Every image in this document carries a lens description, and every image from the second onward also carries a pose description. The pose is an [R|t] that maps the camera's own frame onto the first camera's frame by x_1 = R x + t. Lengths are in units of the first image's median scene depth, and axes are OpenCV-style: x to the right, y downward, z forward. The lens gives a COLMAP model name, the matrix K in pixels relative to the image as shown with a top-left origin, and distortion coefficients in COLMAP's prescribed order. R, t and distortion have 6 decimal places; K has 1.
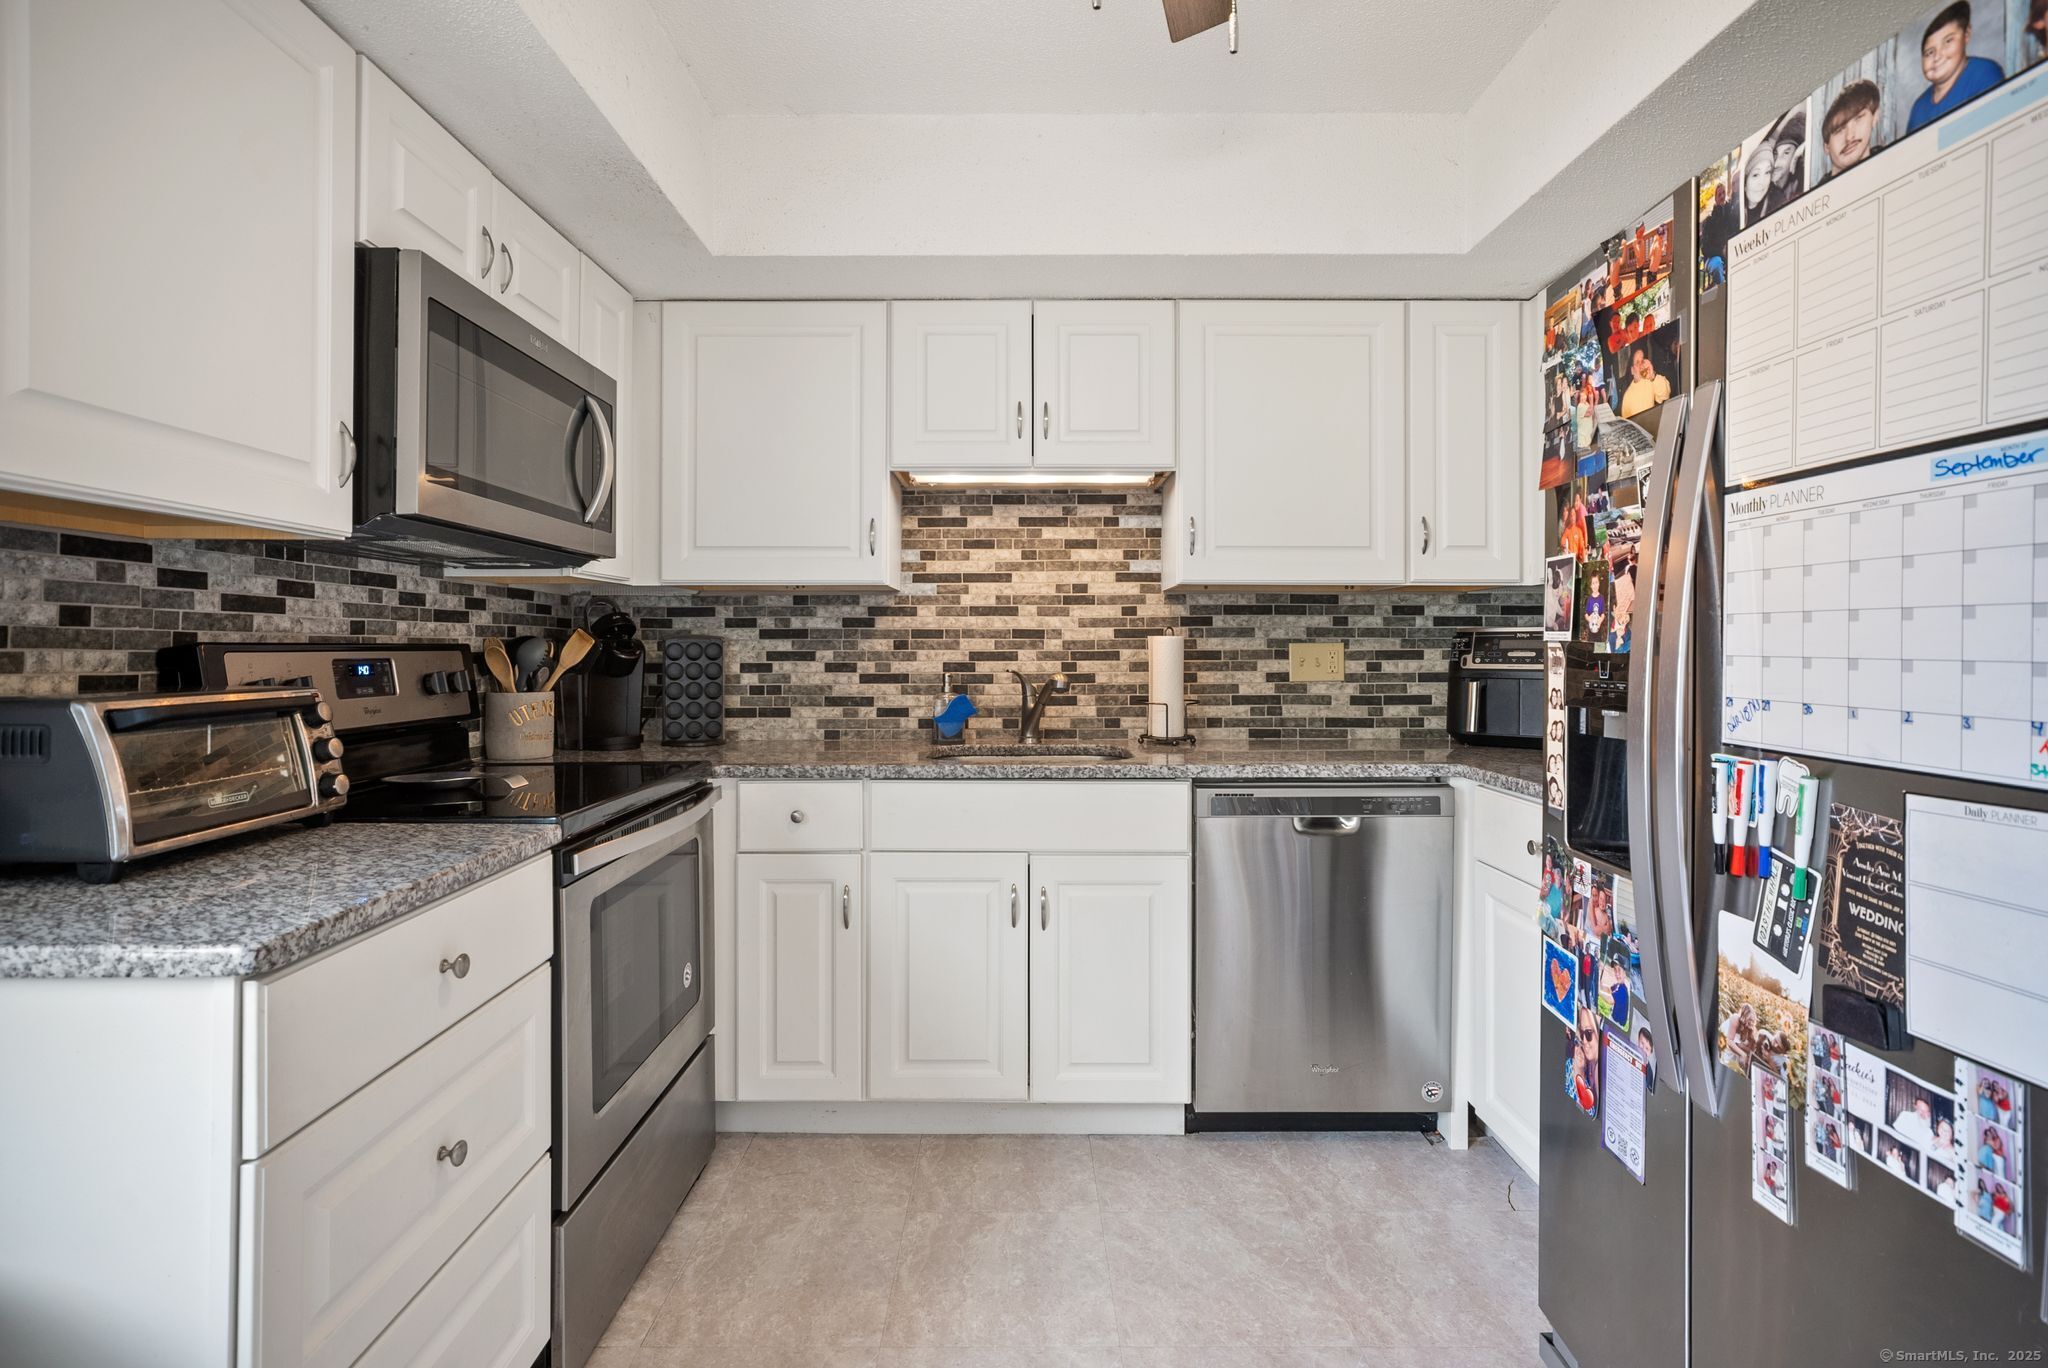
lens RADIAL K [[1002.2, 0, 1022.1], [0, 1002.2, 647.9], [0, 0, 1]] dist [-0.024107, 0.020428]
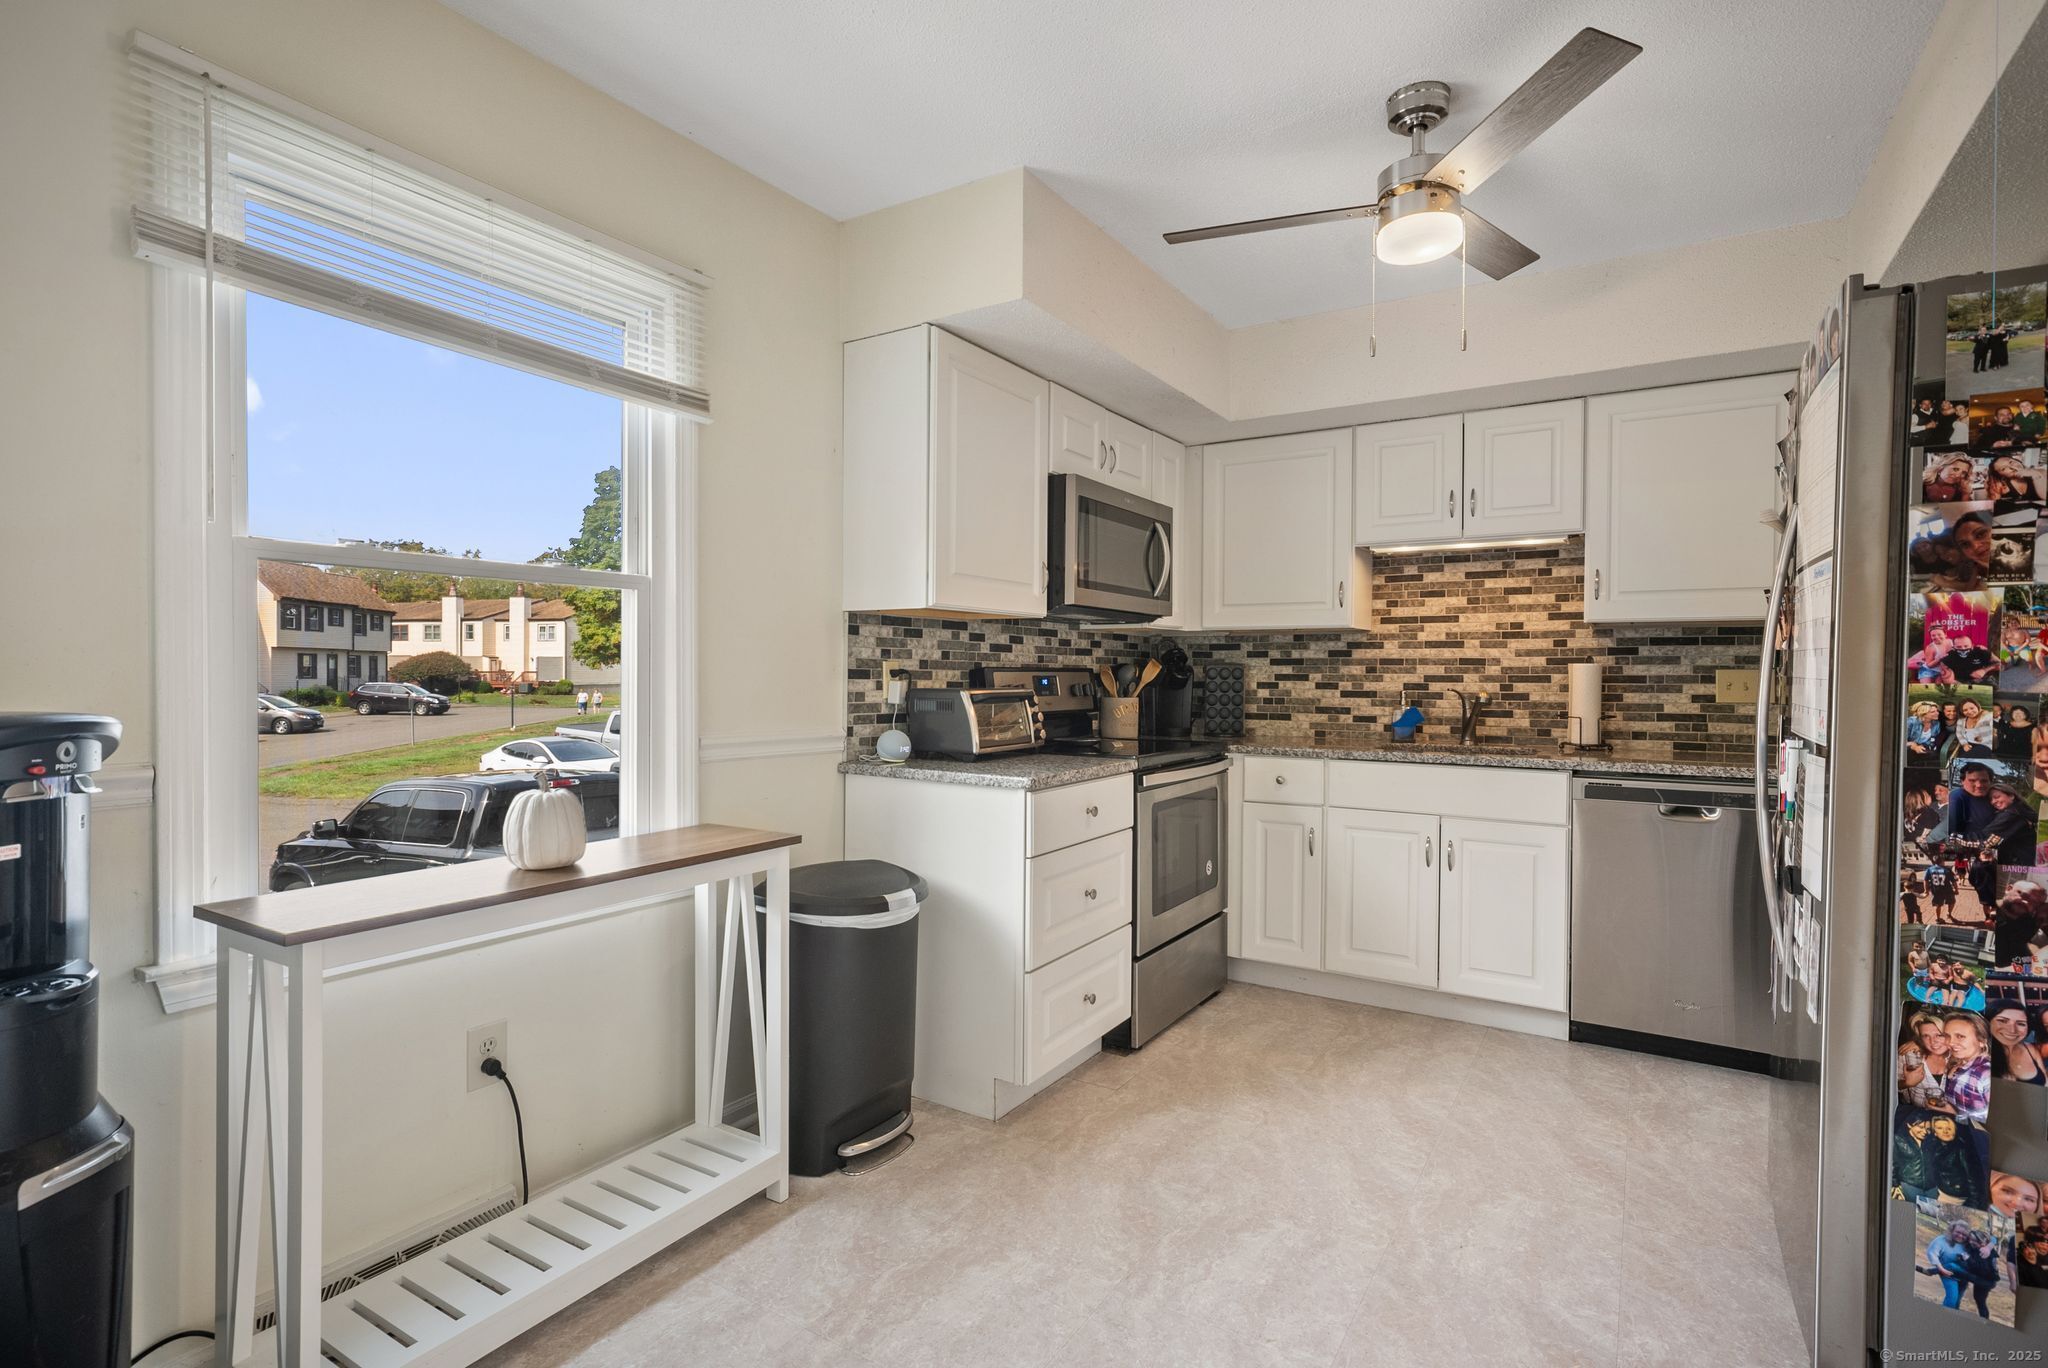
lens RADIAL K [[1002.2, 0, 1022.1], [0, 1002.2, 647.9], [0, 0, 1]] dist [-0.024107, 0.020428]
pose [[0.845038, -0.007856, -0.534649, 0.260213], [-0.005736, 0.999701, -0.023756, 0.002733], [0.534676, 0.023141, 0.844740, -0.513707]]
